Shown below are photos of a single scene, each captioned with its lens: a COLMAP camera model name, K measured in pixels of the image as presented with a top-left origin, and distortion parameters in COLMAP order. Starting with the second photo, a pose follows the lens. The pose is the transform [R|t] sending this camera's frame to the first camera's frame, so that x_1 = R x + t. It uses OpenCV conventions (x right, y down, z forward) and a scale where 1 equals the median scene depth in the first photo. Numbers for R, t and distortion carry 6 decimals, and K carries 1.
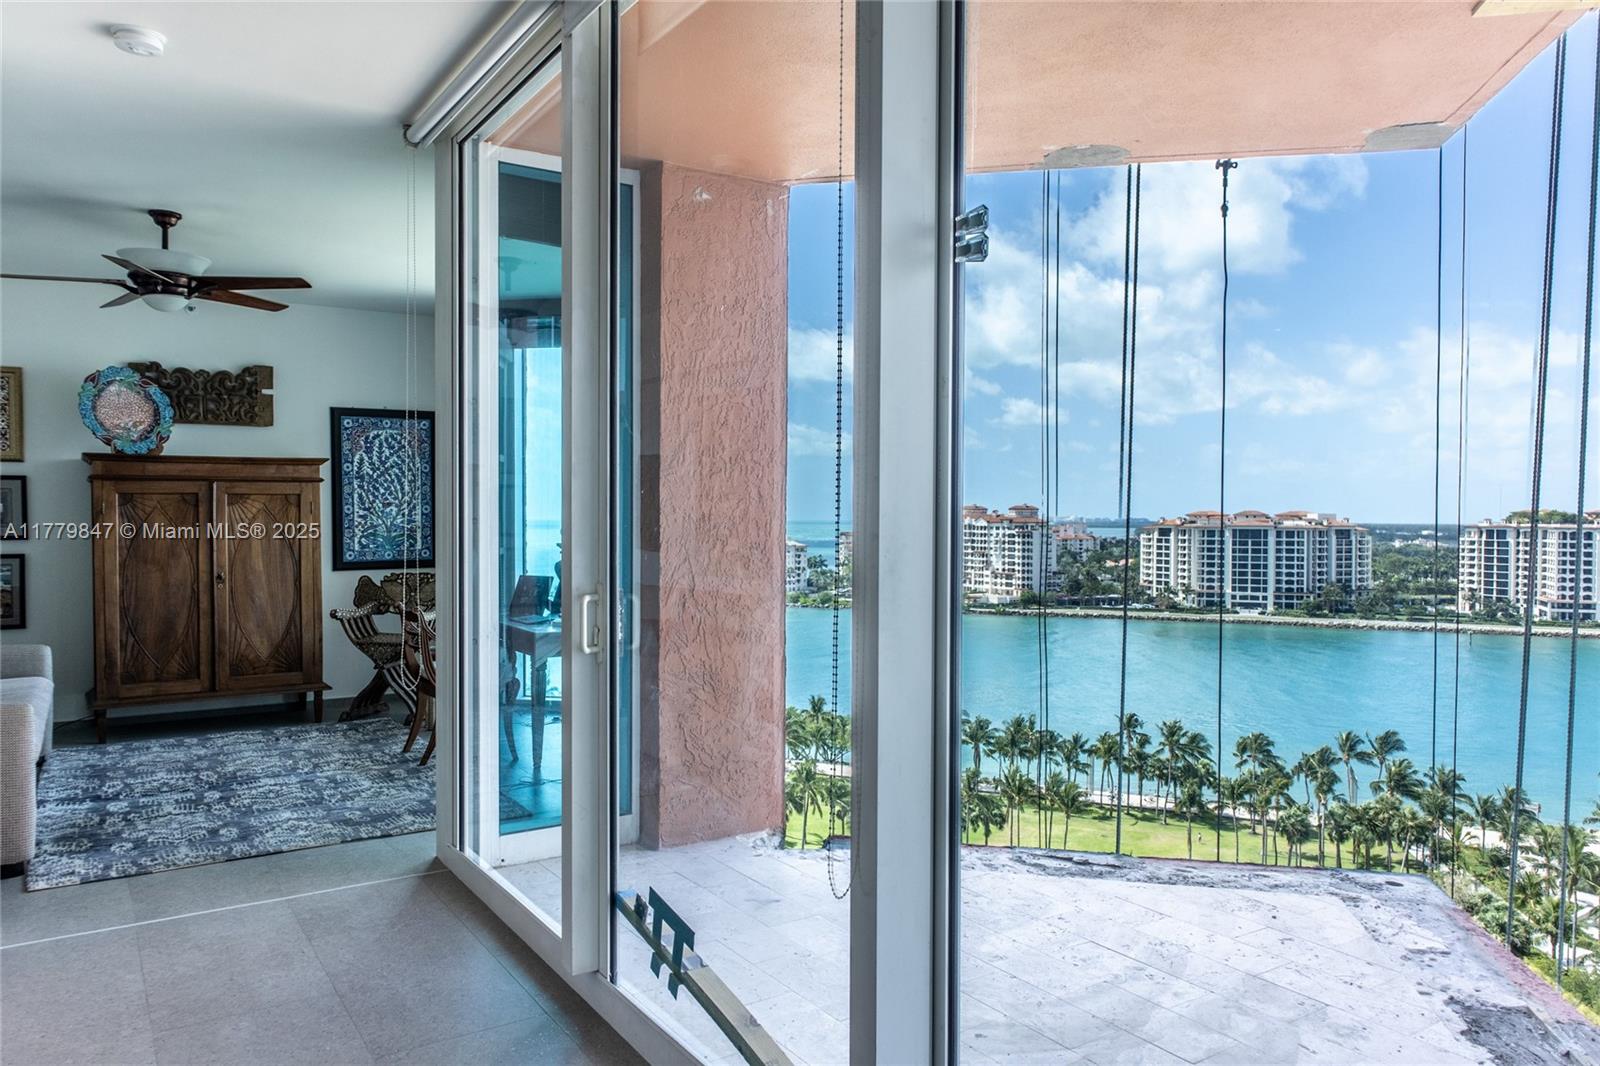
lens RADIAL K [[1098.0, 0, 806.2], [0, 1098.0, 533.8], [0, 0, 1]] dist [-0.002234, -0.000509]
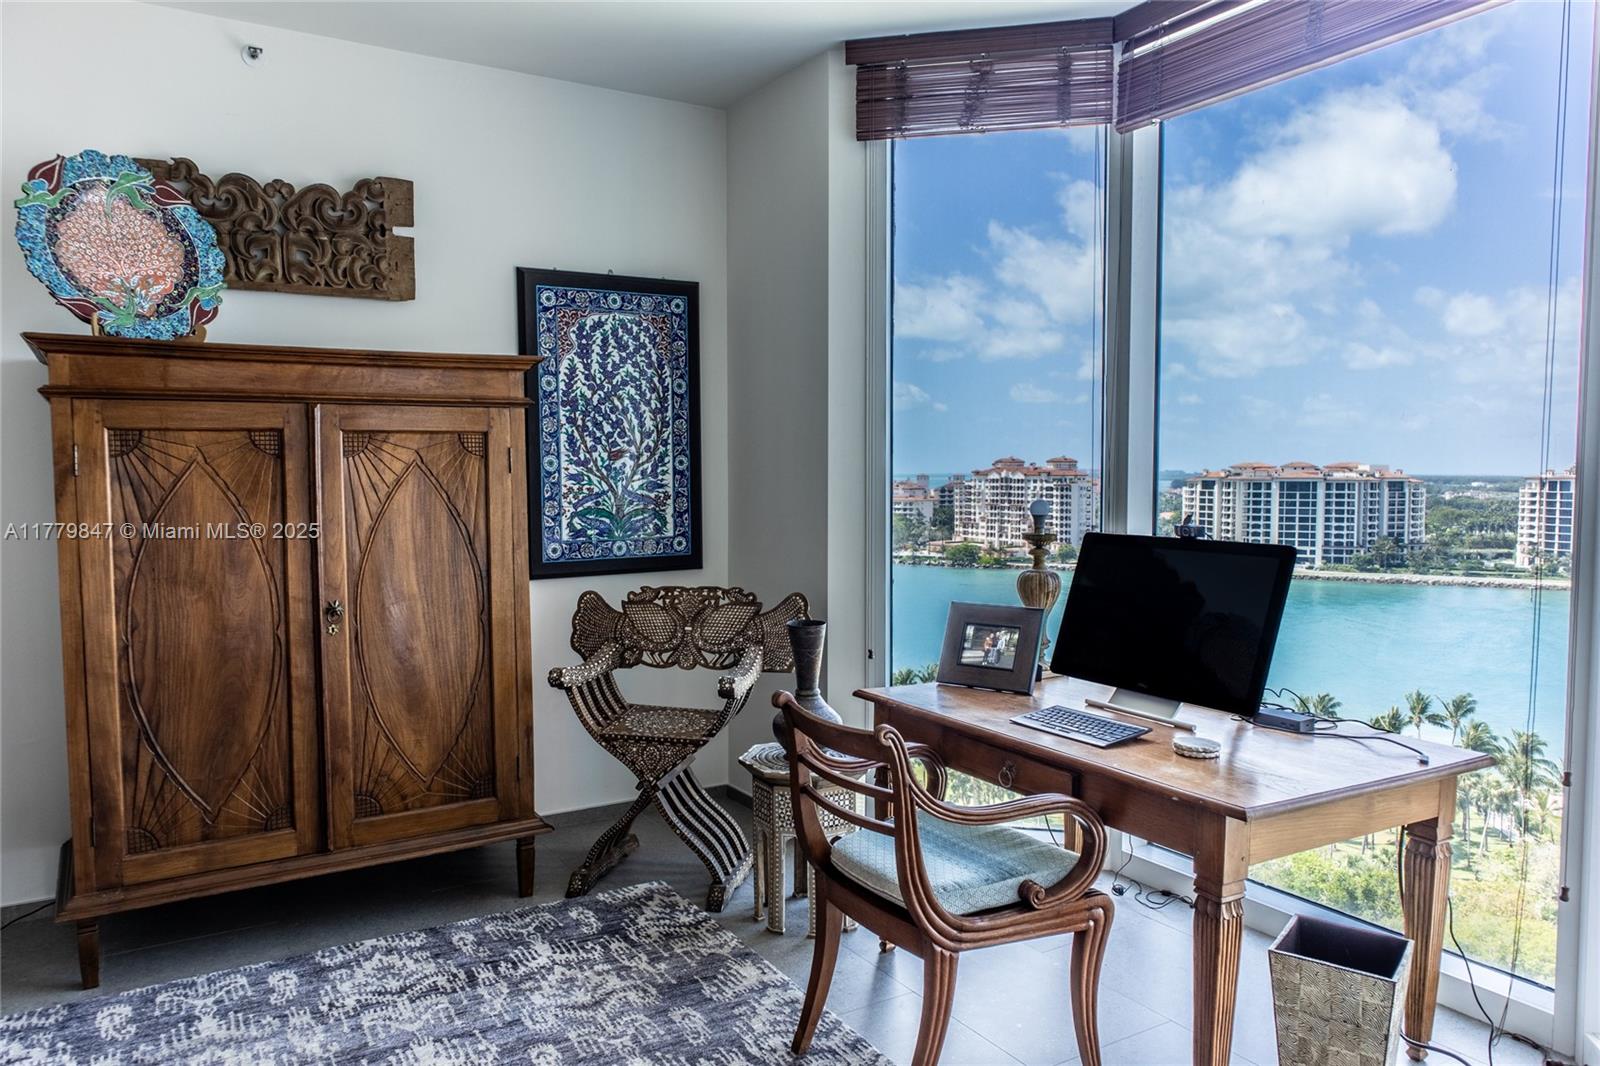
lens RADIAL K [[1099.8, 0, 795.3], [0, 1099.8, 533.9], [0, 0, 1]] dist [-0.006464, -0.001557]
pose [[0.999426, -0.001177, -0.033857, -0.320409], [0.002615, 0.999094, 0.042467, -0.012099], [0.033776, -0.042531, 0.998524, 0.540050]]
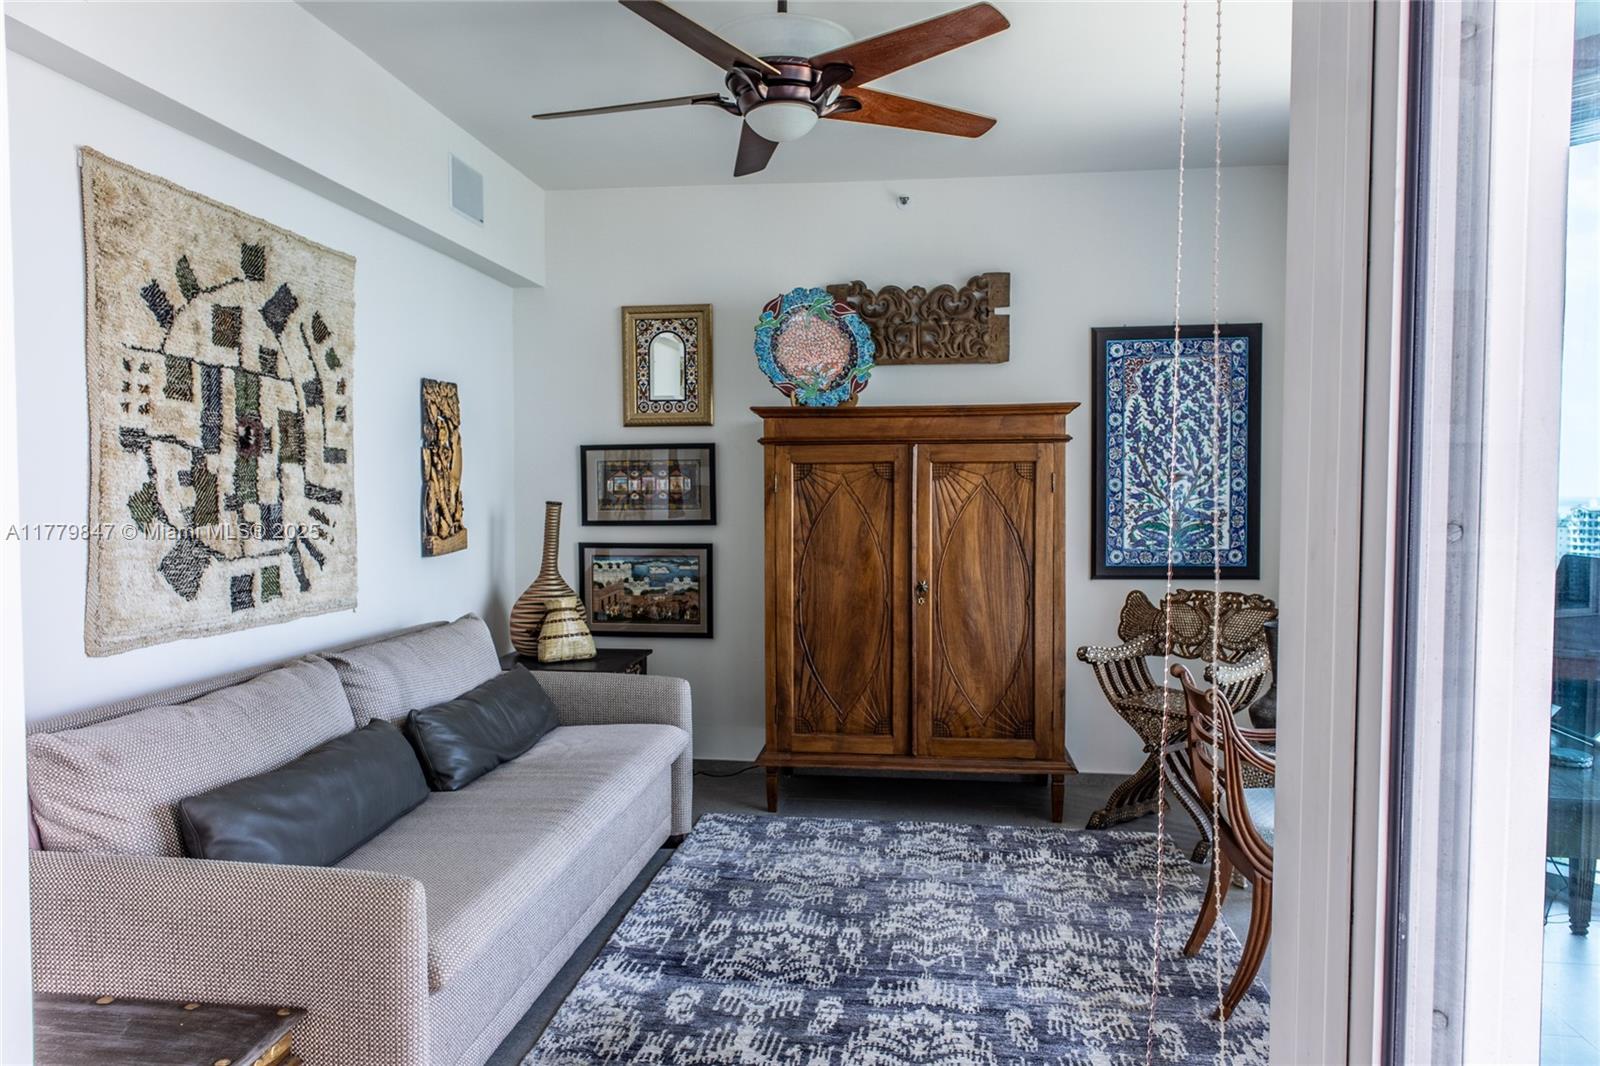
lens RADIAL K [[1099.8, 0, 795.3], [0, 1099.8, 533.9], [0, 0, 1]] dist [-0.006464, -0.001557]
pose [[0.753845, 0.024972, -0.656577, -0.152915], [-0.010971, 0.999617, 0.025422, -0.009144], [0.656960, -0.011961, 0.753830, 0.443797]]
